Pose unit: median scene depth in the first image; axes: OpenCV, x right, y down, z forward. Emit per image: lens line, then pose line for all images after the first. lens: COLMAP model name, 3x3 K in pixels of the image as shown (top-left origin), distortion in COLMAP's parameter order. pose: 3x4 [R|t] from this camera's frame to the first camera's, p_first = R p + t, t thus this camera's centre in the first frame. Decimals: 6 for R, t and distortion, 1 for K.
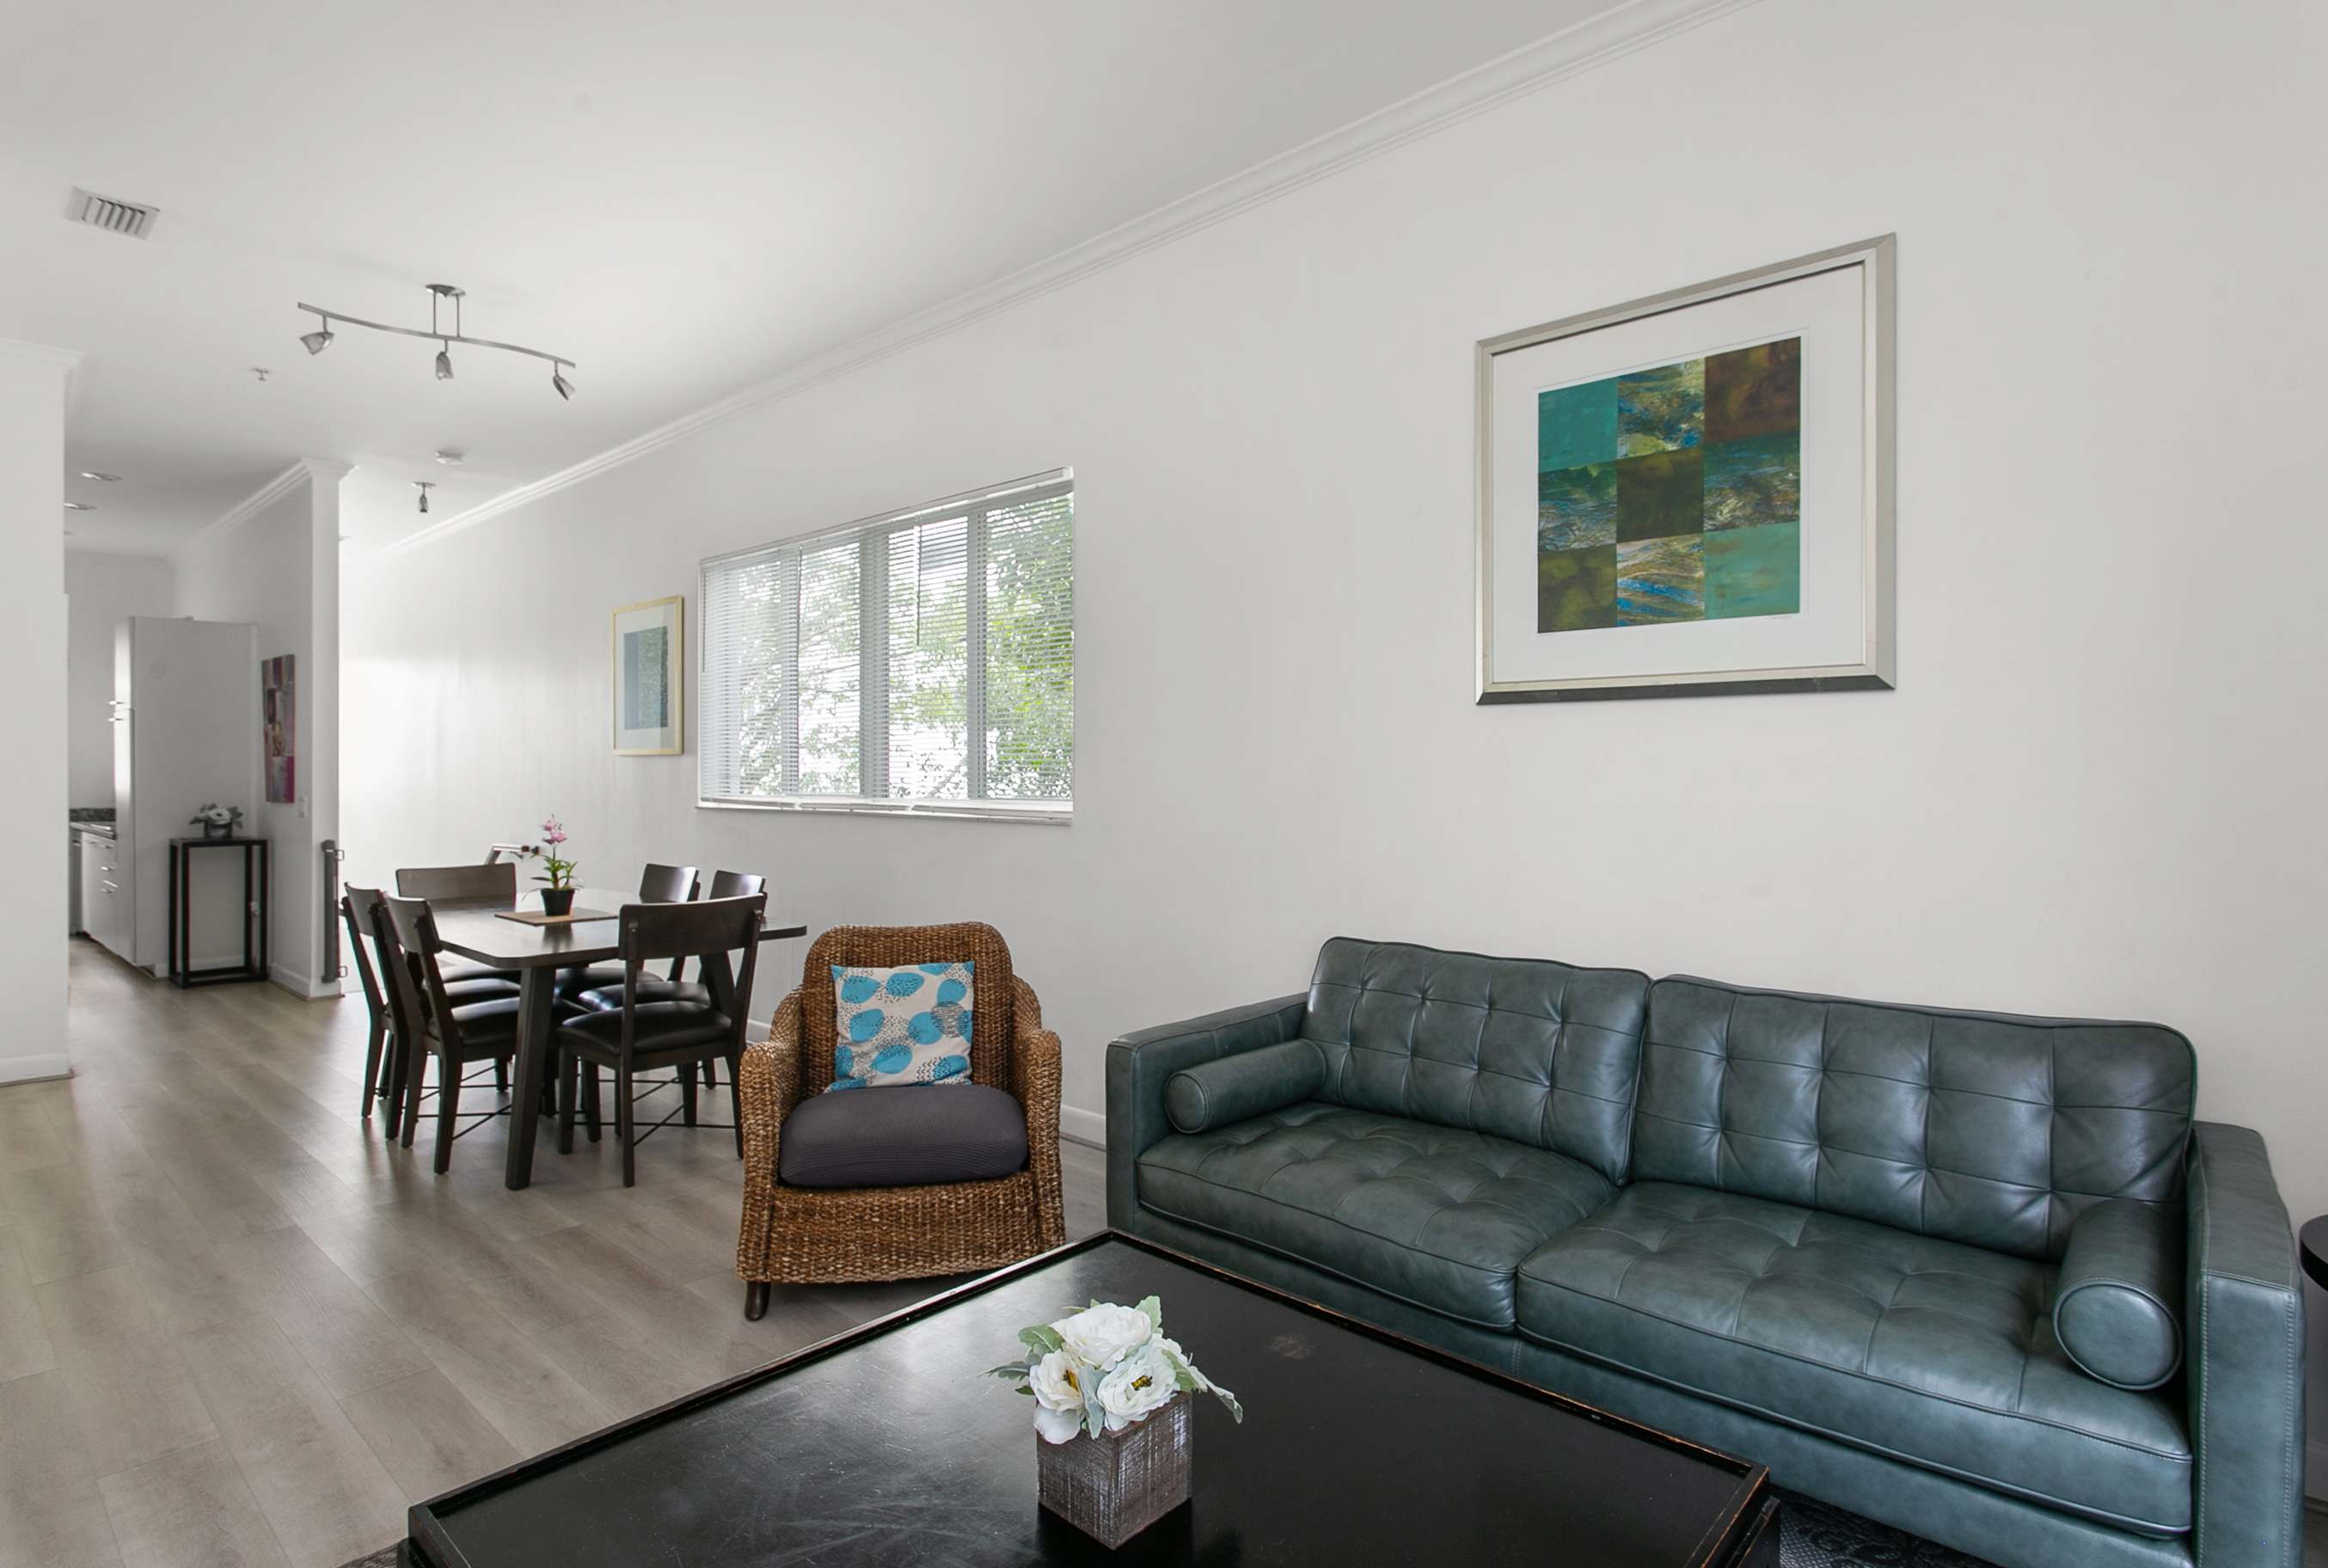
lens RADIAL K [[1178.1, 0, 1170.4], [0, 1178.1, 774.5], [0, 0, 1]] dist [-0.013763, 0.005359]
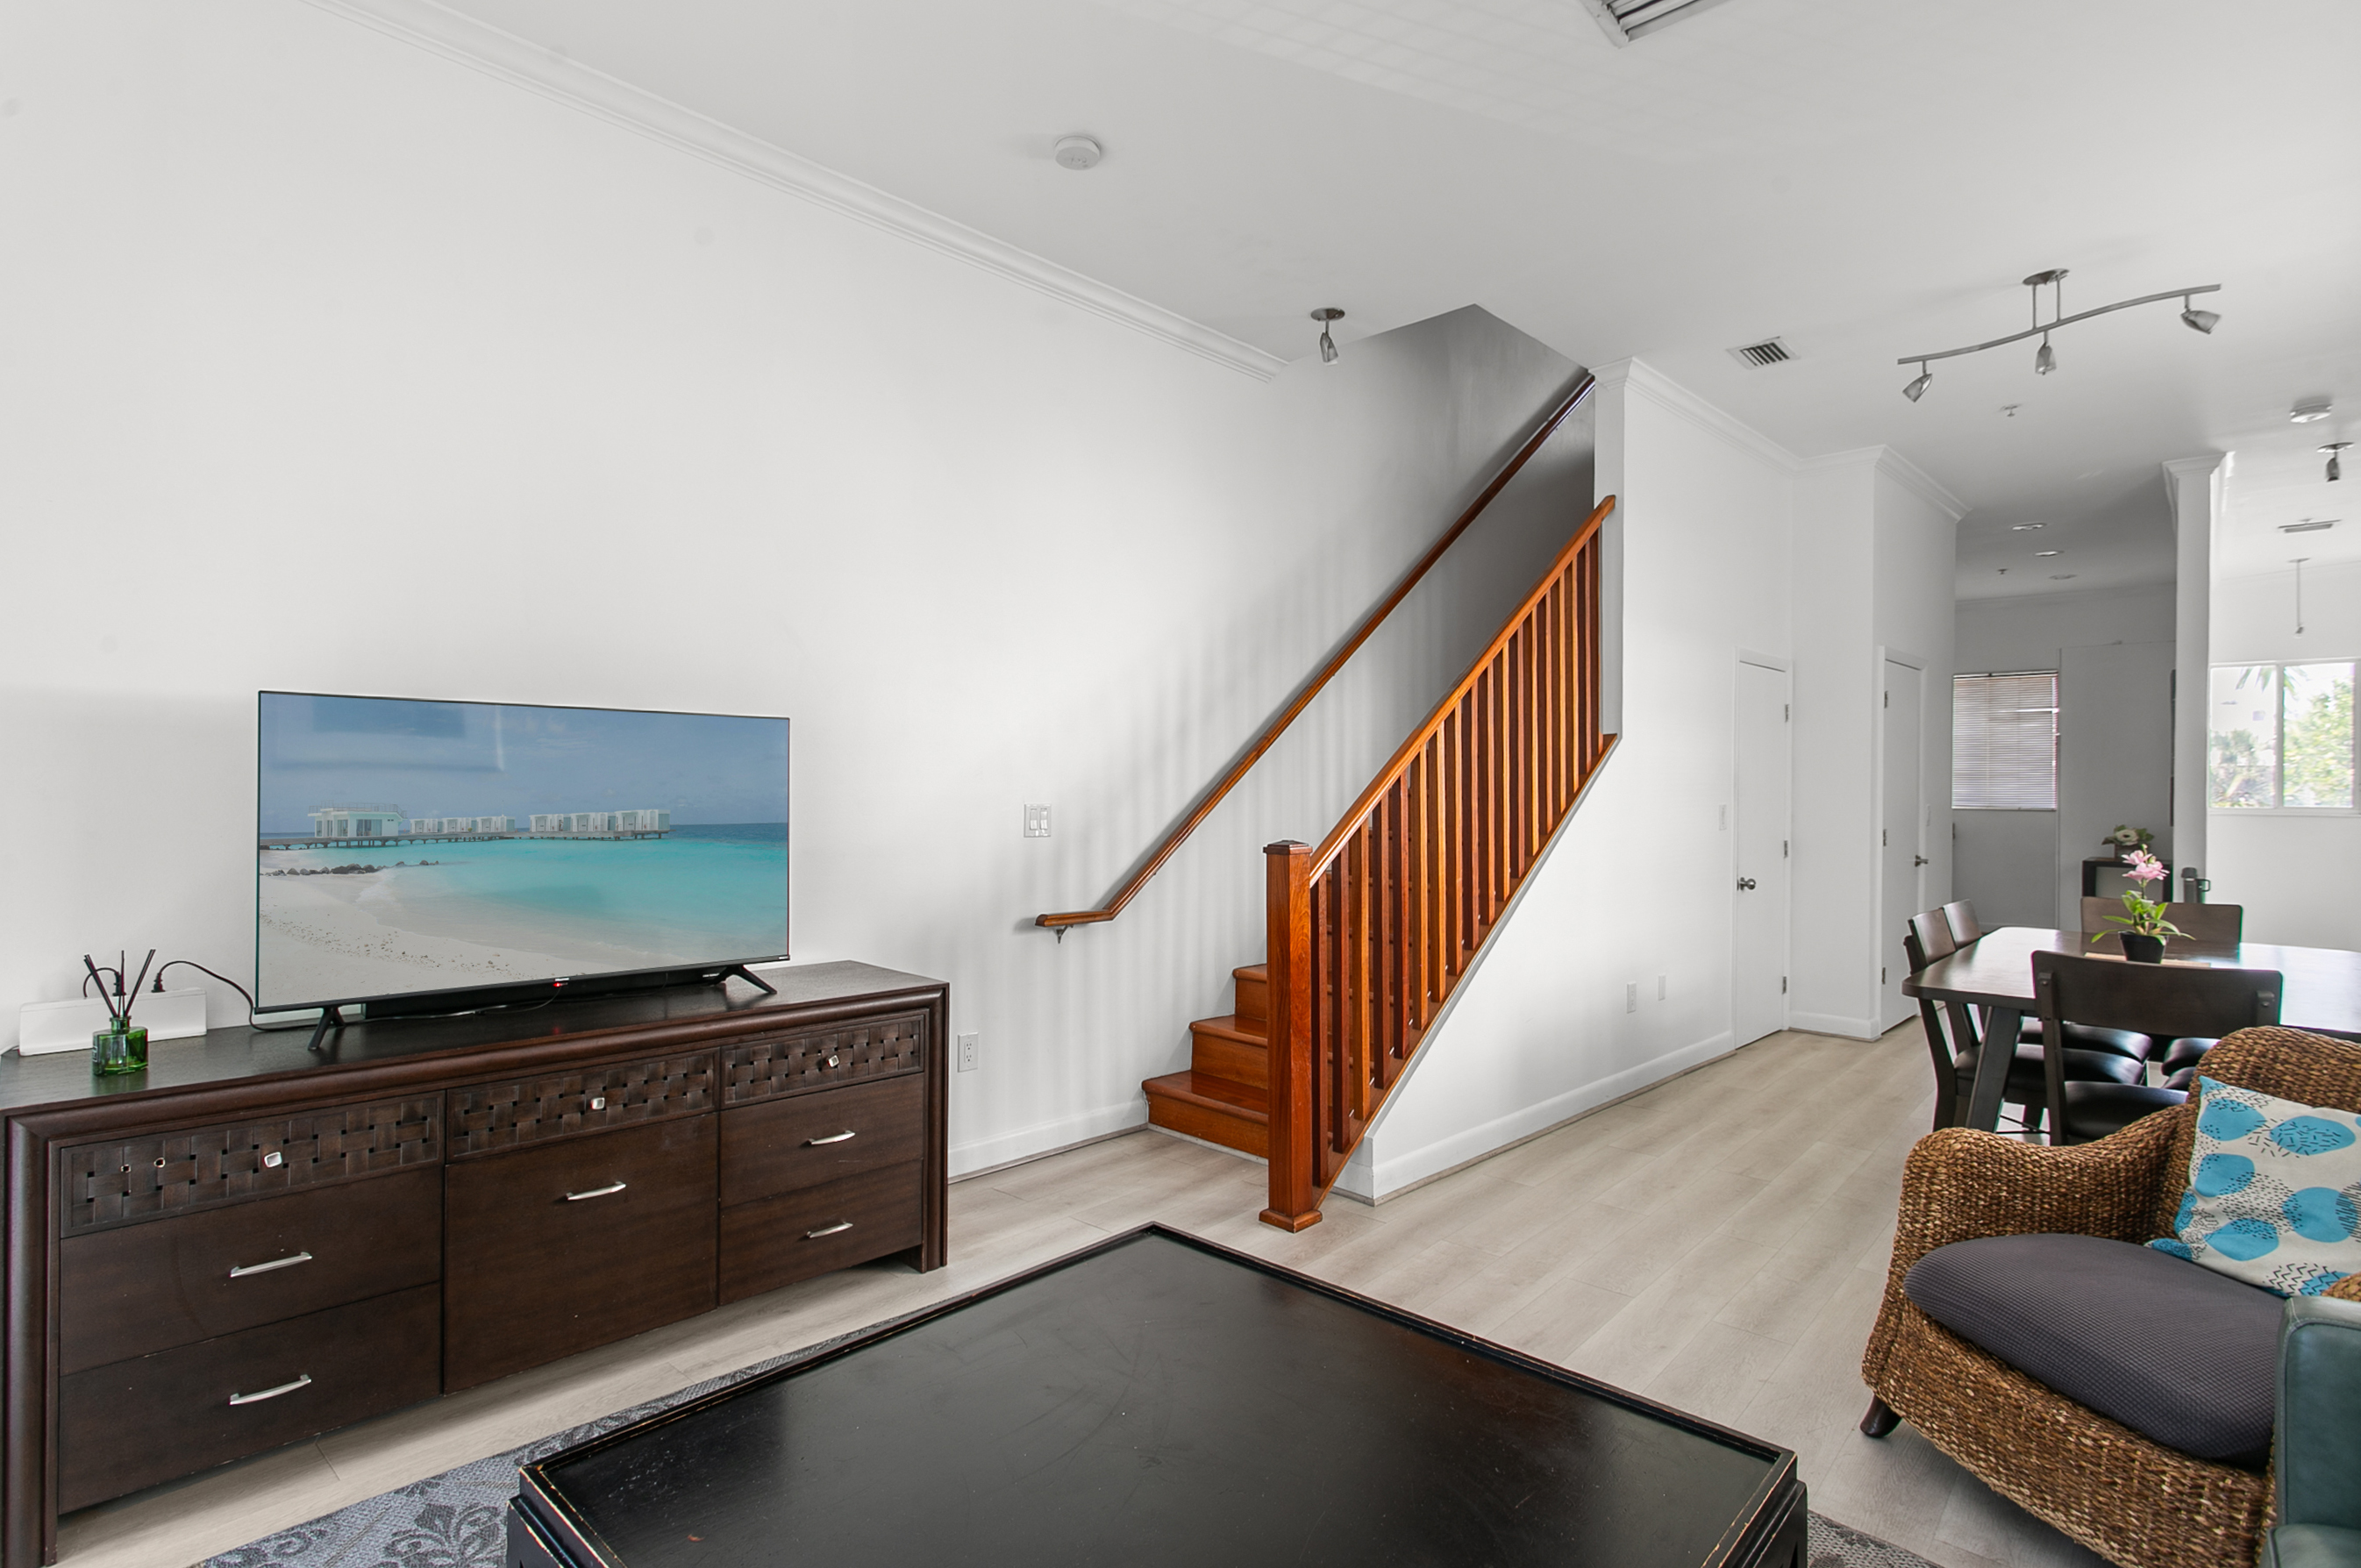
lens RADIAL K [[1153.6, 0, 1159.7], [0, 1153.6, 787.8], [0, 0, 1]] dist [-0.002883, 0.002594]
pose [[-0.014504, 0.000689, -0.999895, 0.440908], [-0.007990, 0.999968, 0.000805, -0.002398], [0.999863, 0.008001, -0.014498, 0.441384]]
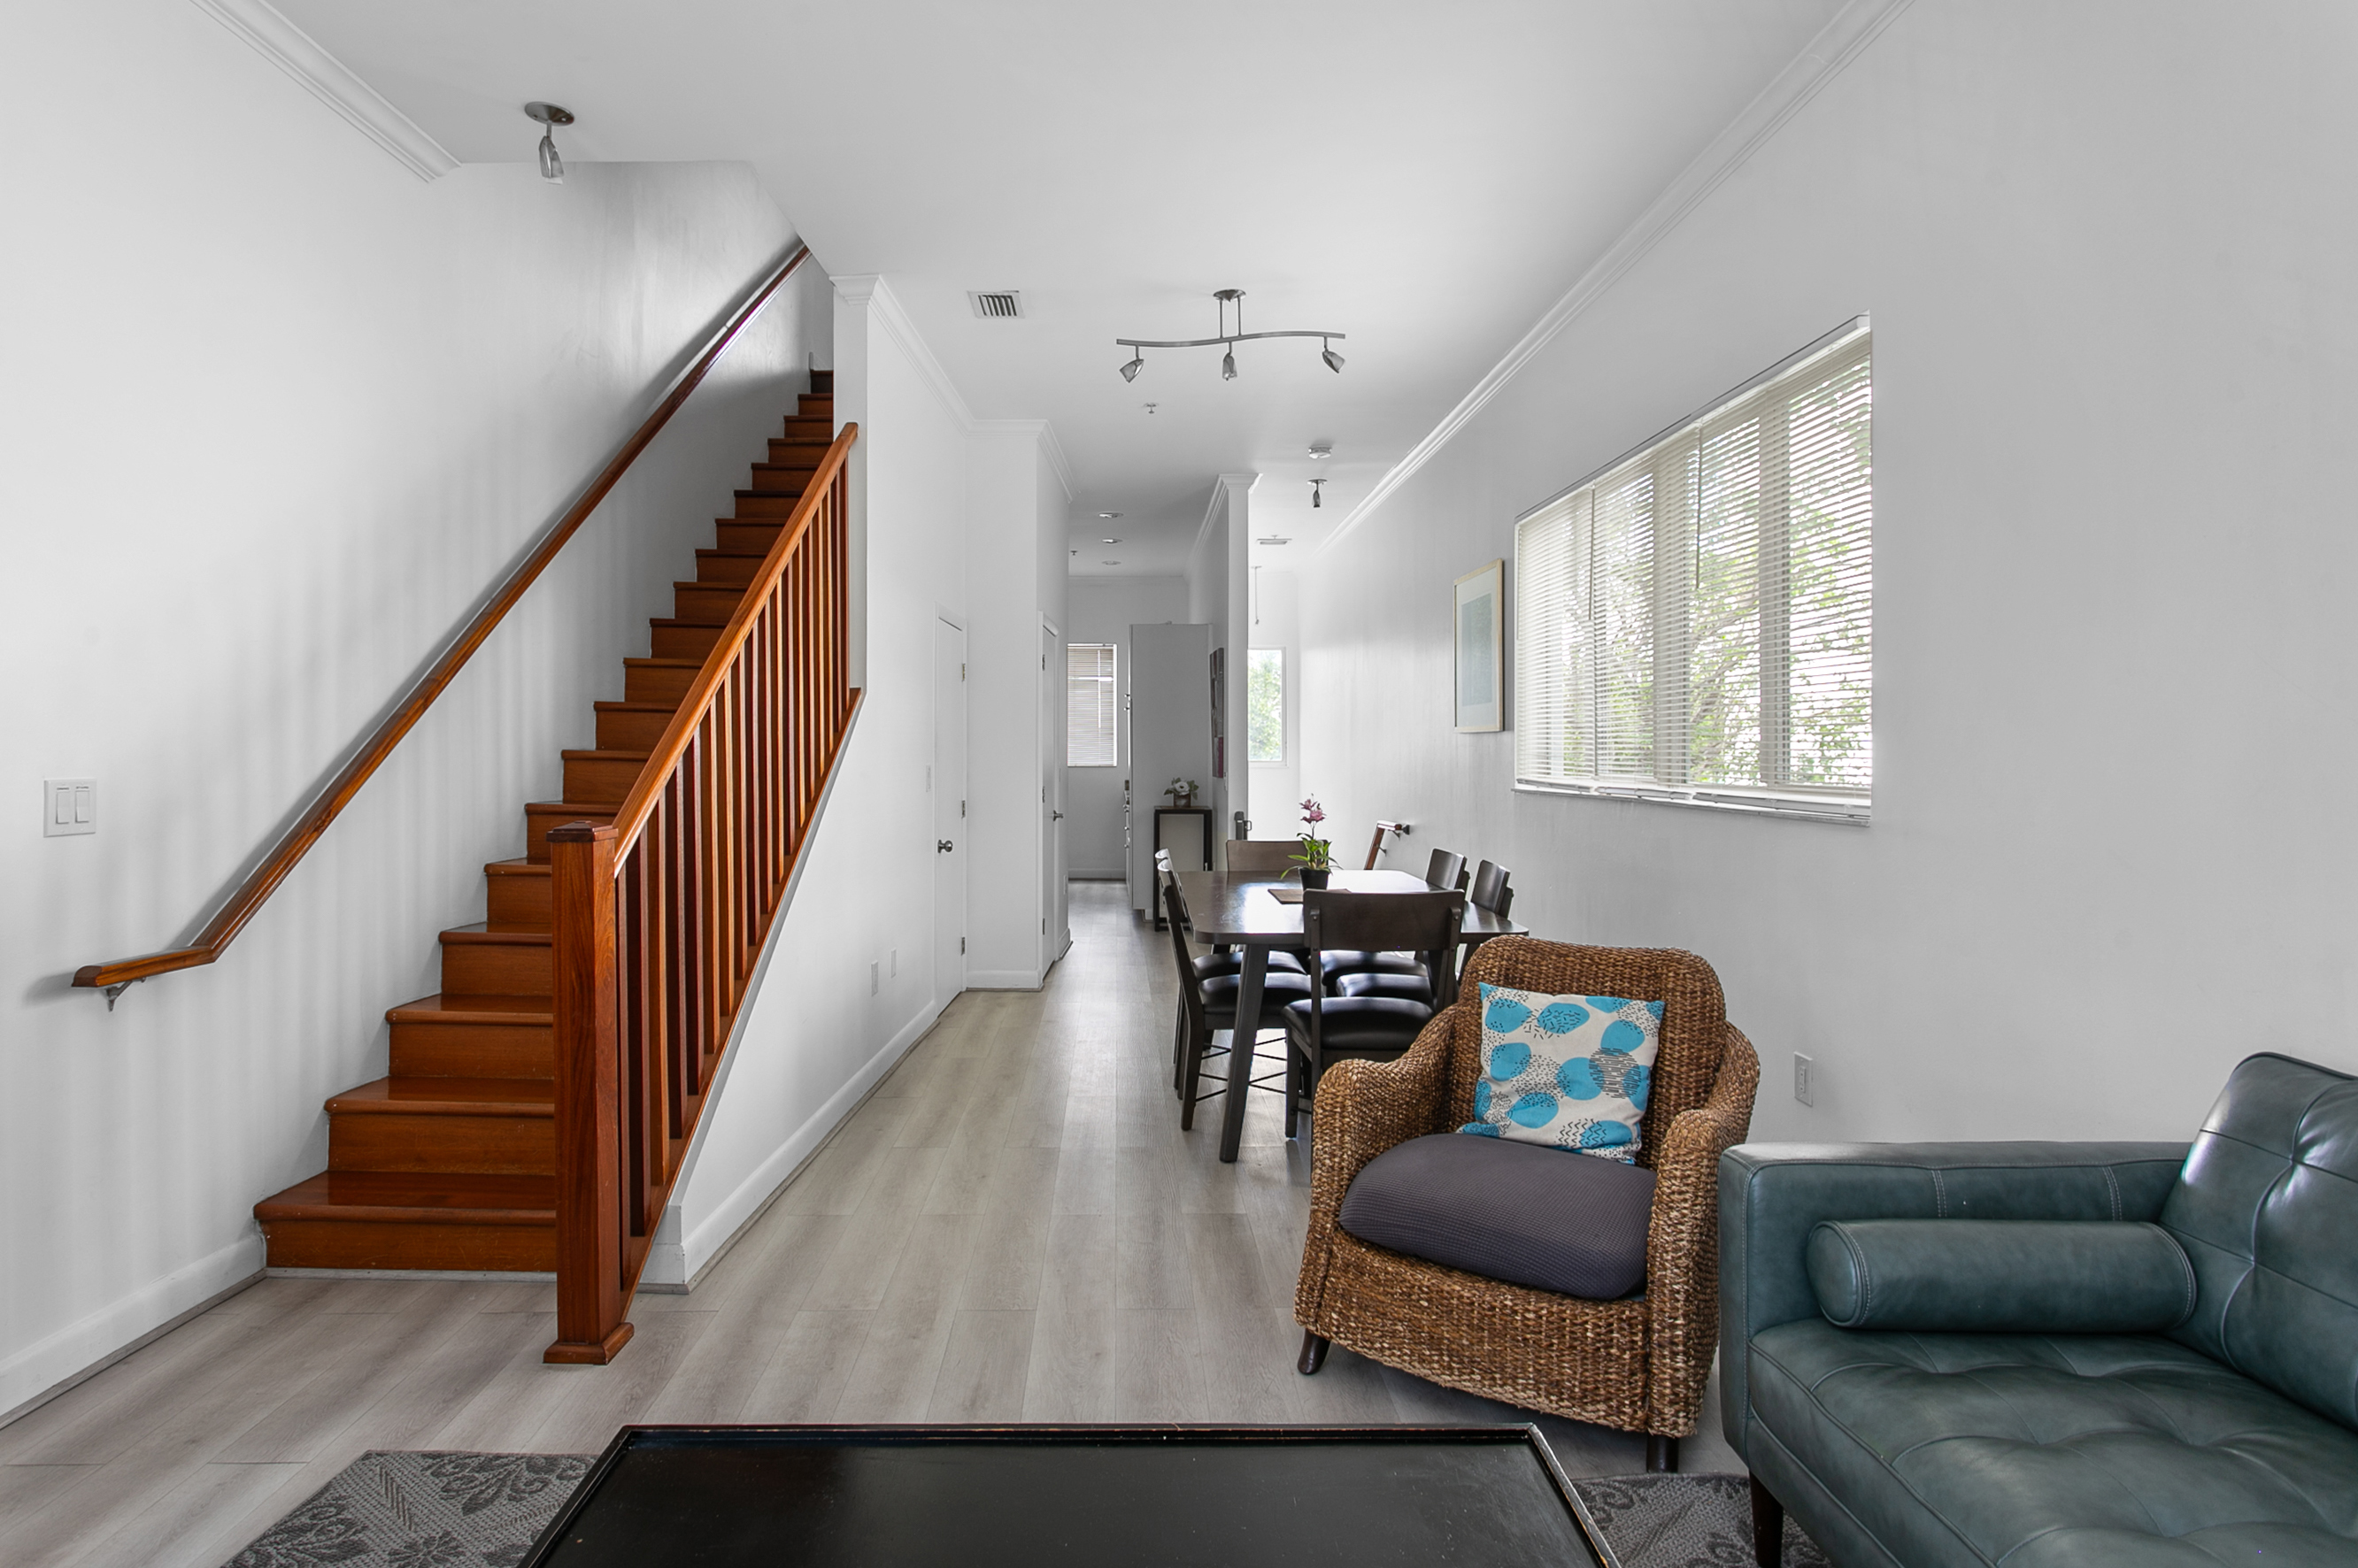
lens RADIAL K [[1265.8, 0, 1131.0], [0, 1265.8, 747.1], [0, 0, 1]] dist [-0.006672, 0.003995]
pose [[0.674108, -0.003547, -0.738624, 0.230737], [-0.000130, 0.999988, -0.004921, 0.000495], [0.738633, 0.003413, 0.674099, 0.236881]]
